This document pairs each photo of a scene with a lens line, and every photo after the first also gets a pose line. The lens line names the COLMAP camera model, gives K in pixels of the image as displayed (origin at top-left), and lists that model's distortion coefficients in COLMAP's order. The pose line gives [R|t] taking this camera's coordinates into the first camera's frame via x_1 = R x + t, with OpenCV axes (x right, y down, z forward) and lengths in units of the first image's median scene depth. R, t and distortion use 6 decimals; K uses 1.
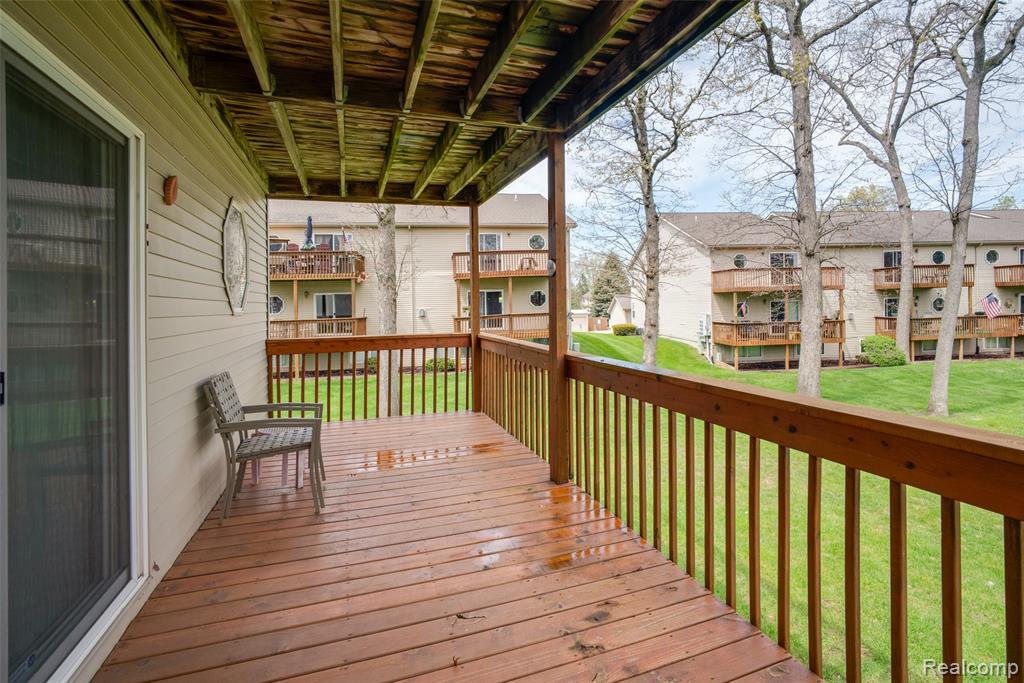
lens RADIAL K [[478.5, 0, 514.5], [0, 478.5, 308.0], [0, 0, 1]] dist [-0.002904, 0.000138]
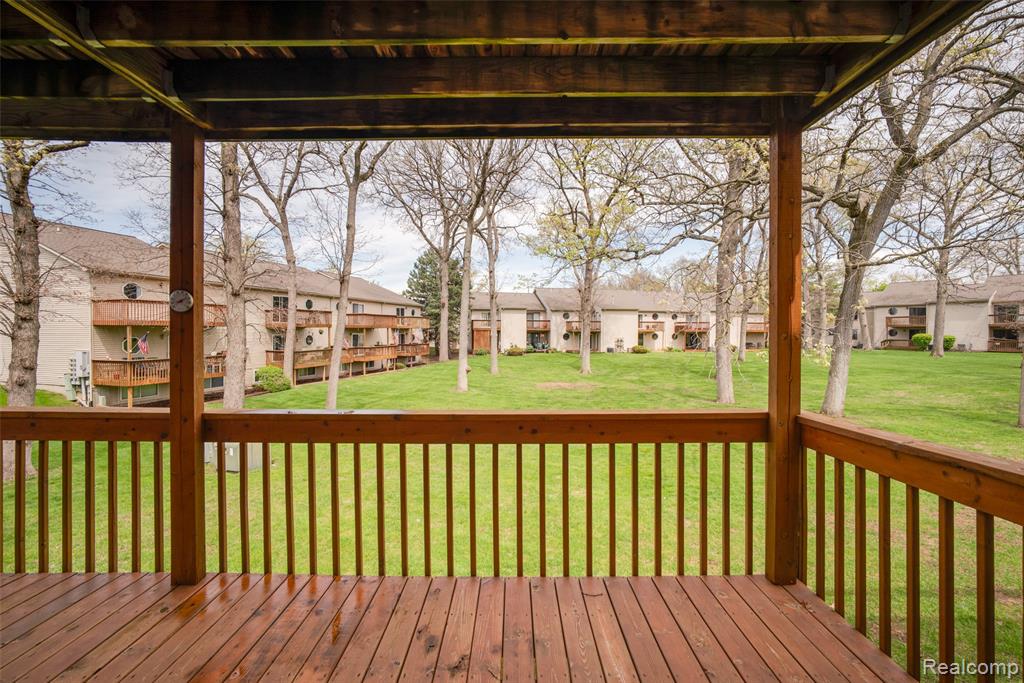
lens RADIAL K [[449.8, 0, 511.1], [0, 449.8, 341.7], [0, 0, 1]] dist [-0.001425, -0.000010]
pose [[0.343551, -0.000180, 0.939134, -0.087968], [-0.000527, 1.000000, 0.000384, -0.004535], [-0.939134, -0.000627, 0.343551, 0.059020]]
